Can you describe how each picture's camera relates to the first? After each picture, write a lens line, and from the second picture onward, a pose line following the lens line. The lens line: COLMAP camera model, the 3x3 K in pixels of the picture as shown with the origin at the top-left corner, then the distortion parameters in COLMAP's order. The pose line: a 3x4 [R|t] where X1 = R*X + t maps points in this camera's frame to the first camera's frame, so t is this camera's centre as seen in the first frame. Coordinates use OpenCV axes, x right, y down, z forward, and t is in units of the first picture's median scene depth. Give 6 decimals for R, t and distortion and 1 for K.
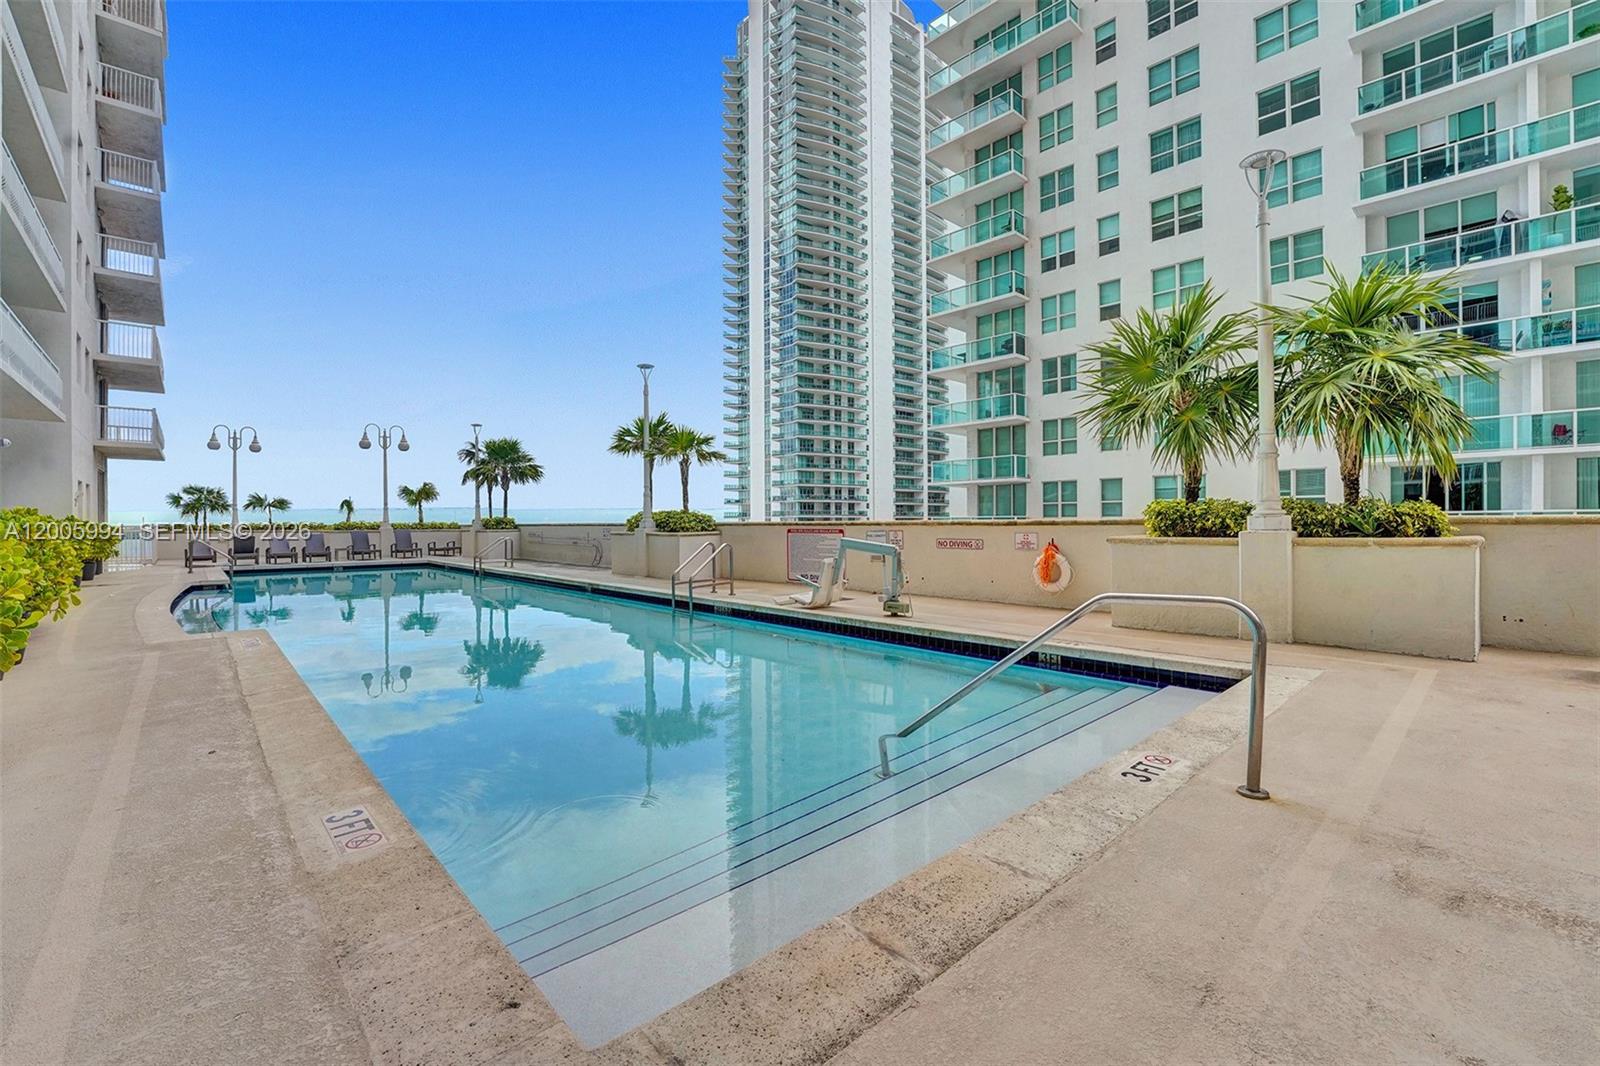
lens RADIAL K [[671.9, 0, 809.0], [0, 671.9, 524.4], [0, 0, 1]] dist [-0.031139, 0.004196]
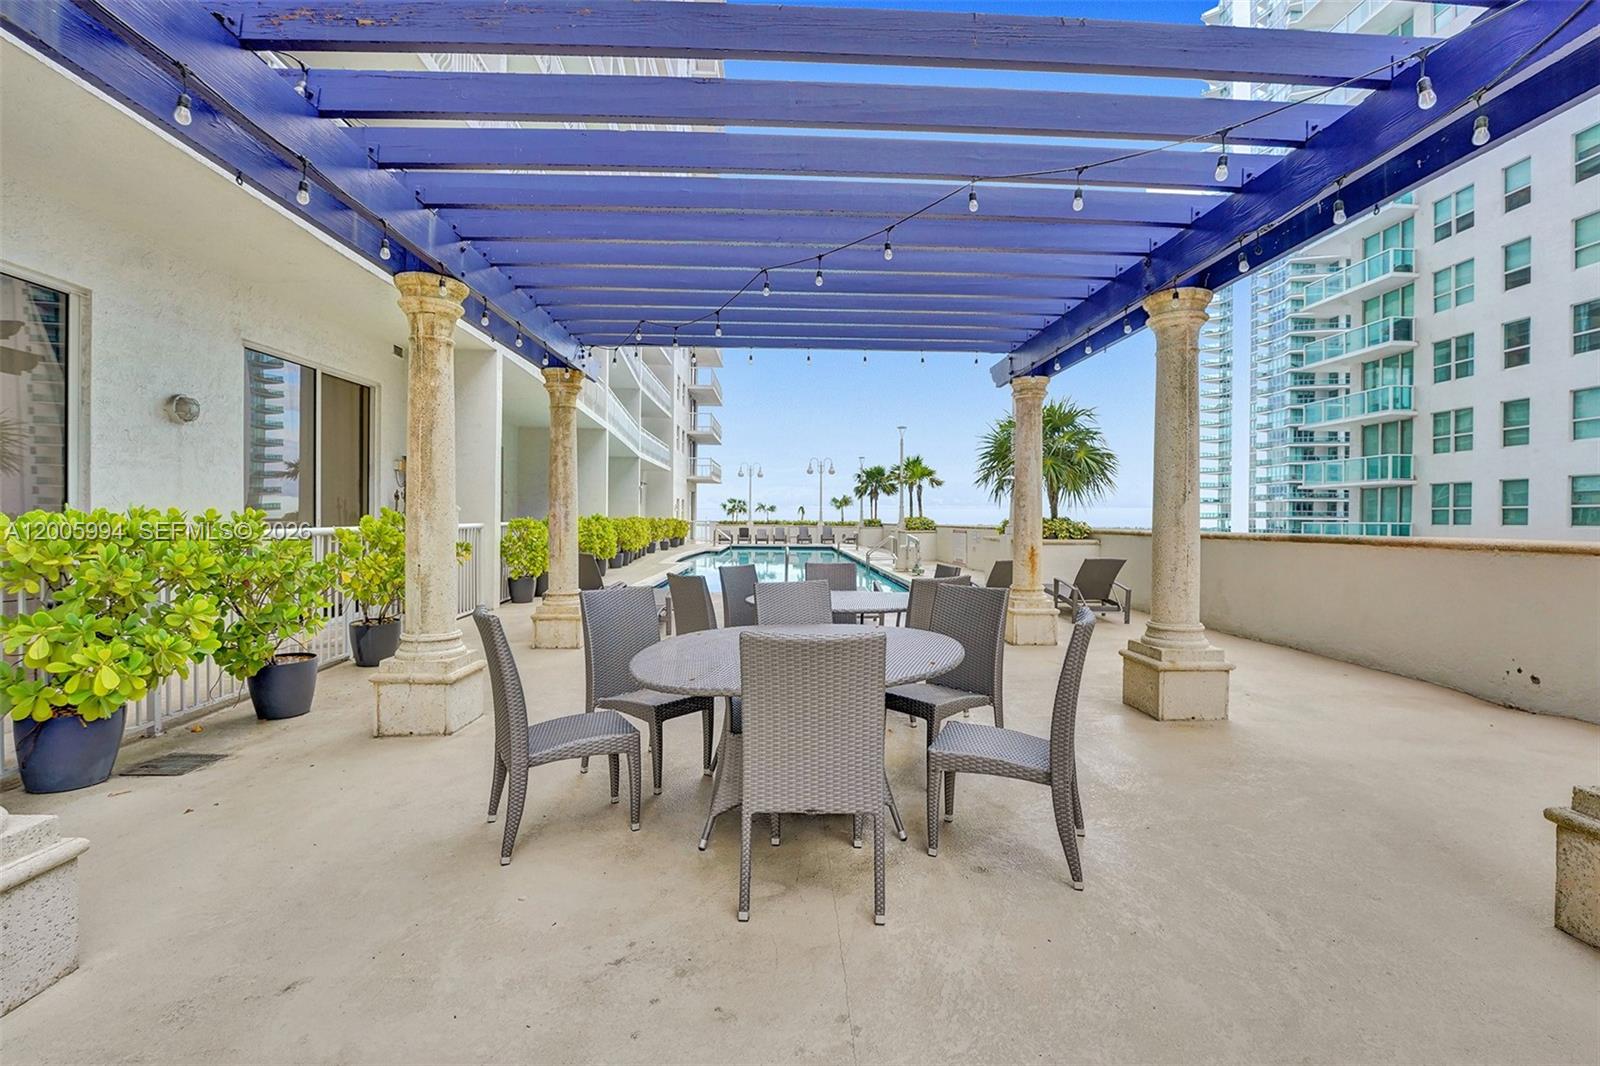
lens RADIAL K [[671.9, 0, 810.3], [0, 671.9, 527.0], [0, 0, 1]] dist [-0.031139, 0.004196]
pose [[0.761072, 0.019746, -0.648367, 0.294126], [-0.015874, 0.999804, 0.011815, -0.005101], [0.648474, 0.001300, 0.761236, -0.174089]]
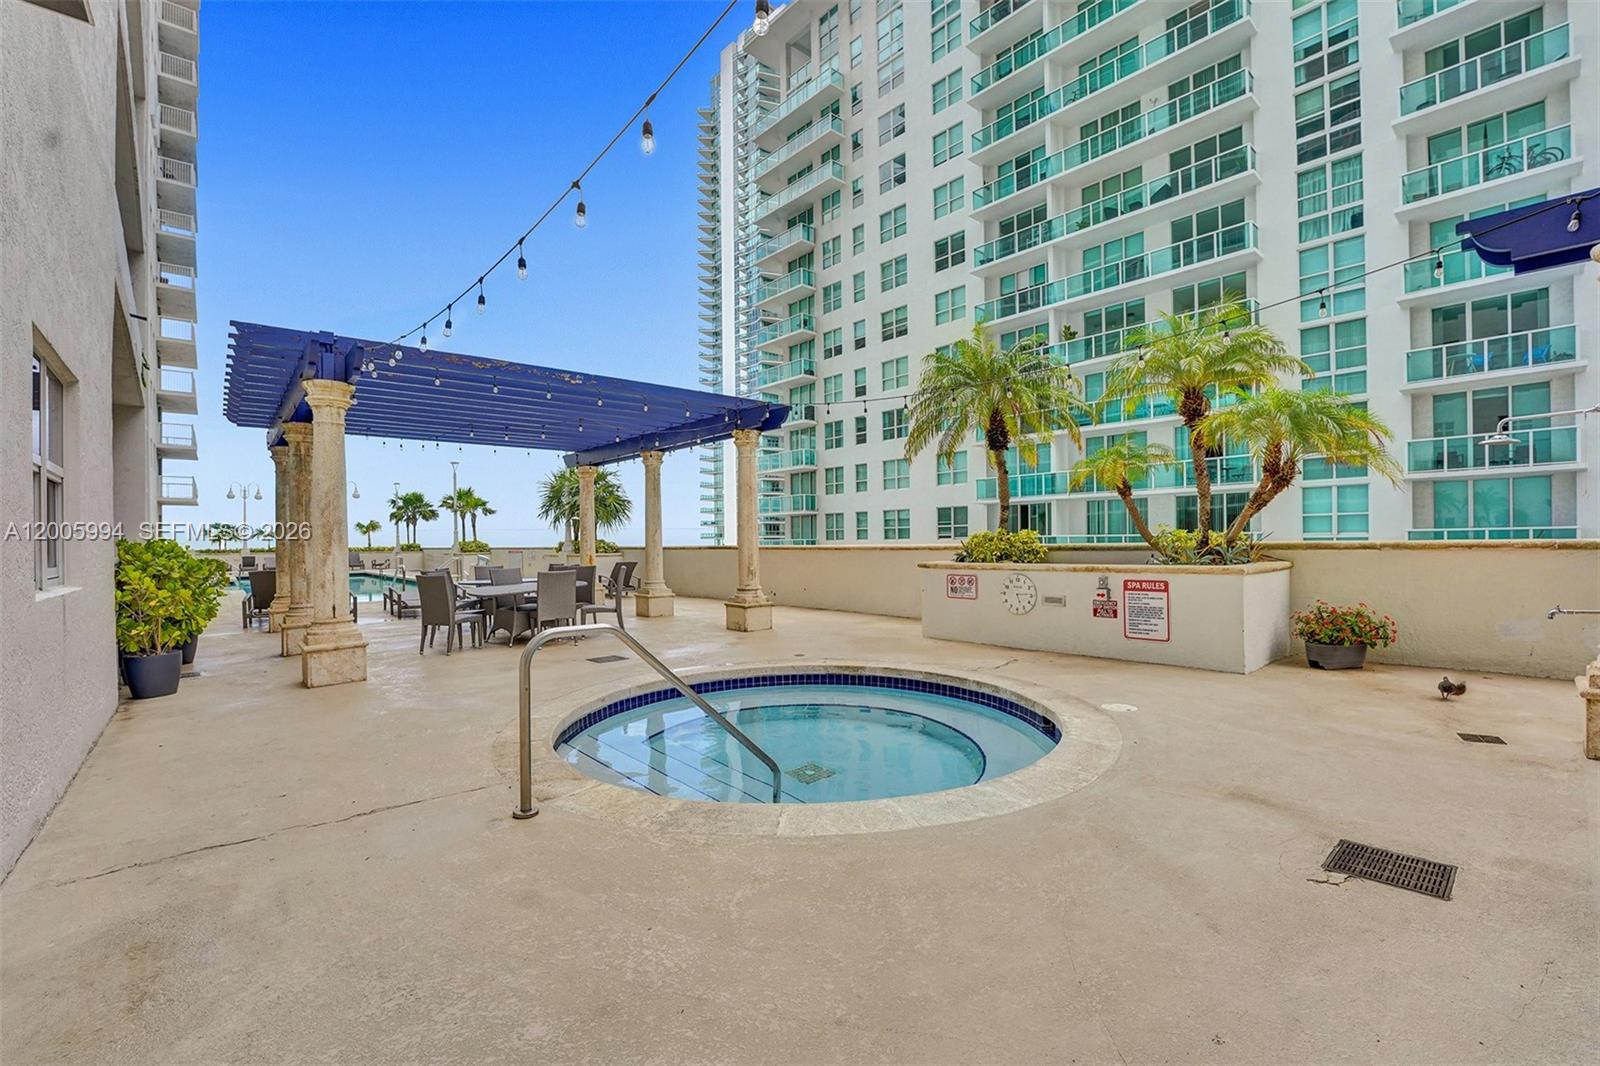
lens RADIAL K [[671.9, 0, 805.9], [0, 671.9, 549.2], [0, 0, 1]] dist [-0.031139, 0.004196]
pose [[0.999665, -0.004801, -0.025418, 0.351206], [0.005023, 0.999950, 0.008702, -0.004063], [0.025375, -0.008827, 0.999639, -0.370459]]
